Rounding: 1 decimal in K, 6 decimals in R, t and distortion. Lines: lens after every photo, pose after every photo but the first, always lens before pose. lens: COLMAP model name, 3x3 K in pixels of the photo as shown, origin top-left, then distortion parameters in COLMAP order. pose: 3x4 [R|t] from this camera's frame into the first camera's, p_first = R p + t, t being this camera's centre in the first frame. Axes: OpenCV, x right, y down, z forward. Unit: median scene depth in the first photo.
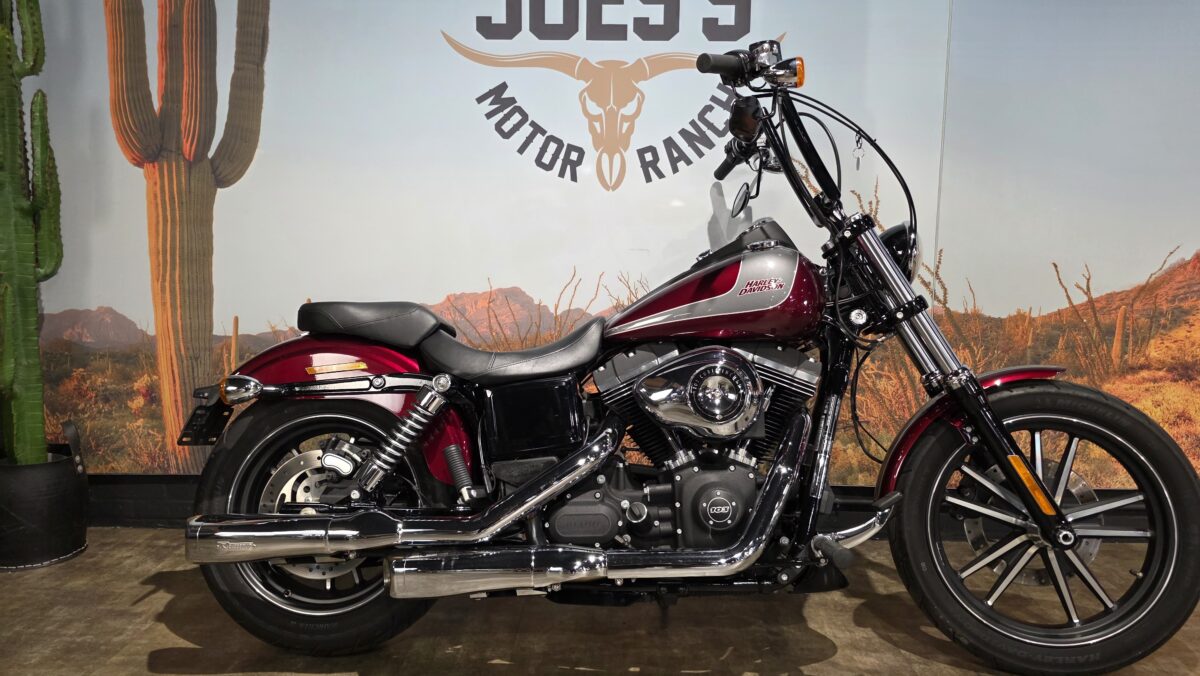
lens RADIAL K [[797.5, 0, 594.6], [0, 797.5, 332.6], [0, 0, 1]] dist [0.050207, -0.052665]
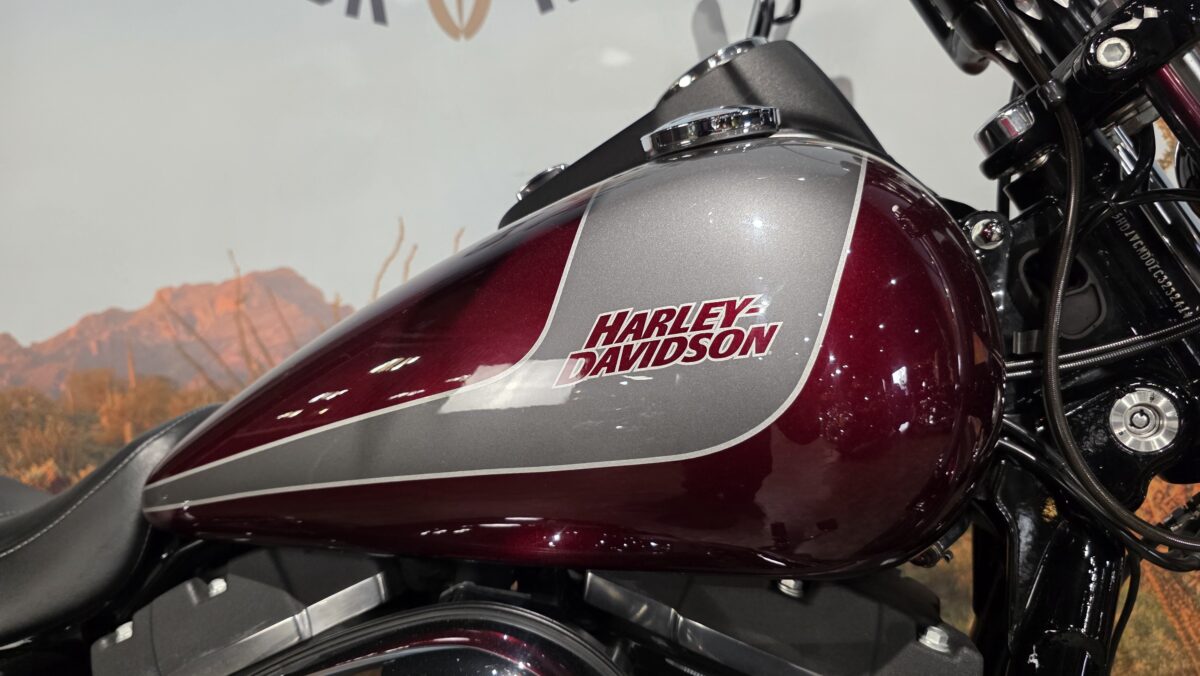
lens RADIAL K [[797.5, 0, 607.0], [0, 797.5, 332.3], [0, 0, 1]] dist [0.050207, -0.052665]
pose [[0.988433, -0.022441, -0.149990, 0.162274], [0.035988, 0.995450, 0.088223, -0.056268], [0.147328, -0.092600, 0.984743, 0.578389]]
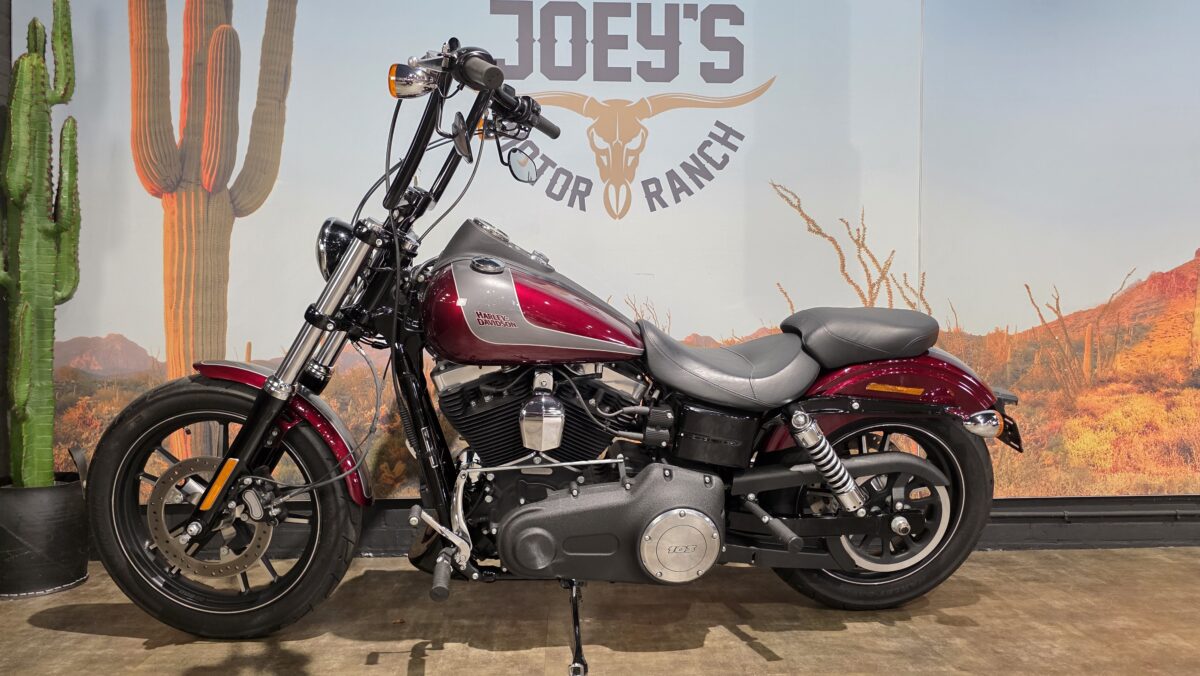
lens RADIAL K [[797.5, 0, 597.6], [0, 797.5, 339.6], [0, 0, 1]] dist [0.050207, -0.052665]
pose [[0.997957, -0.009187, 0.063232, -0.075678], [0.015269, 0.995226, -0.096400, 0.084550], [-0.062045, 0.097168, 0.993332, -0.034855]]
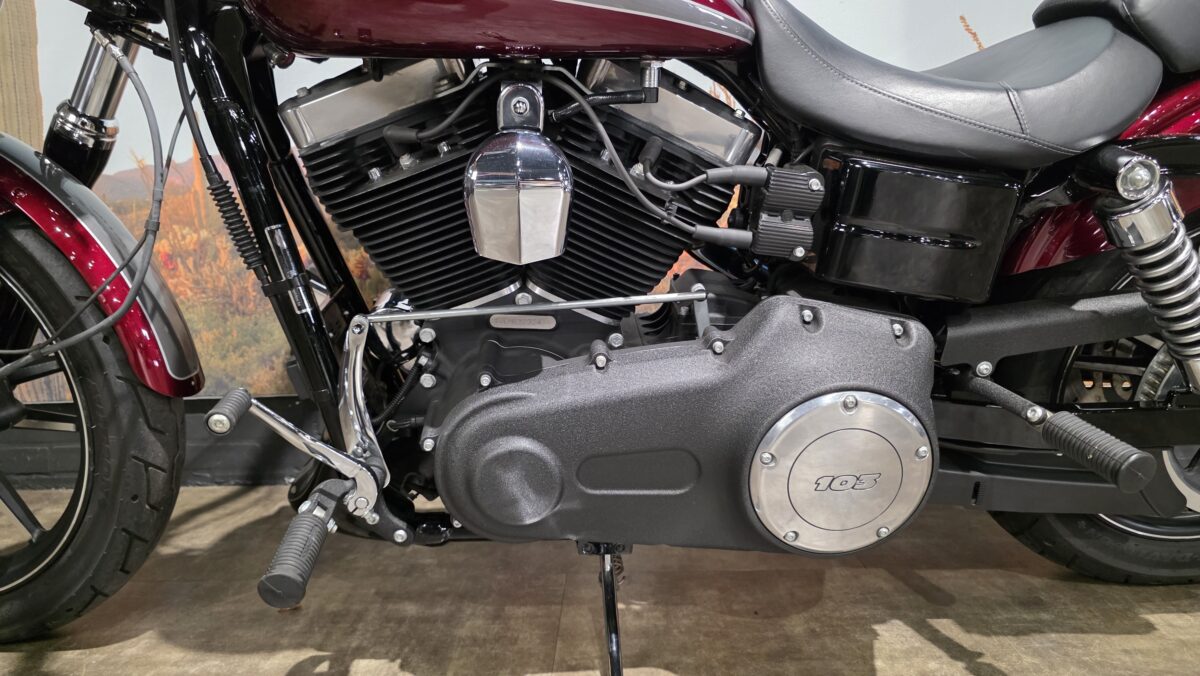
lens RADIAL K [[797.5, 0, 597.9], [0, 797.5, 343.9], [0, 0, 1]] dist [0.050207, -0.052665]
pose [[0.999483, -0.032090, -0.001939, -0.051188], [0.032118, 0.999350, 0.016342, 0.142641], [0.001413, -0.016396, 0.999865, 0.390356]]
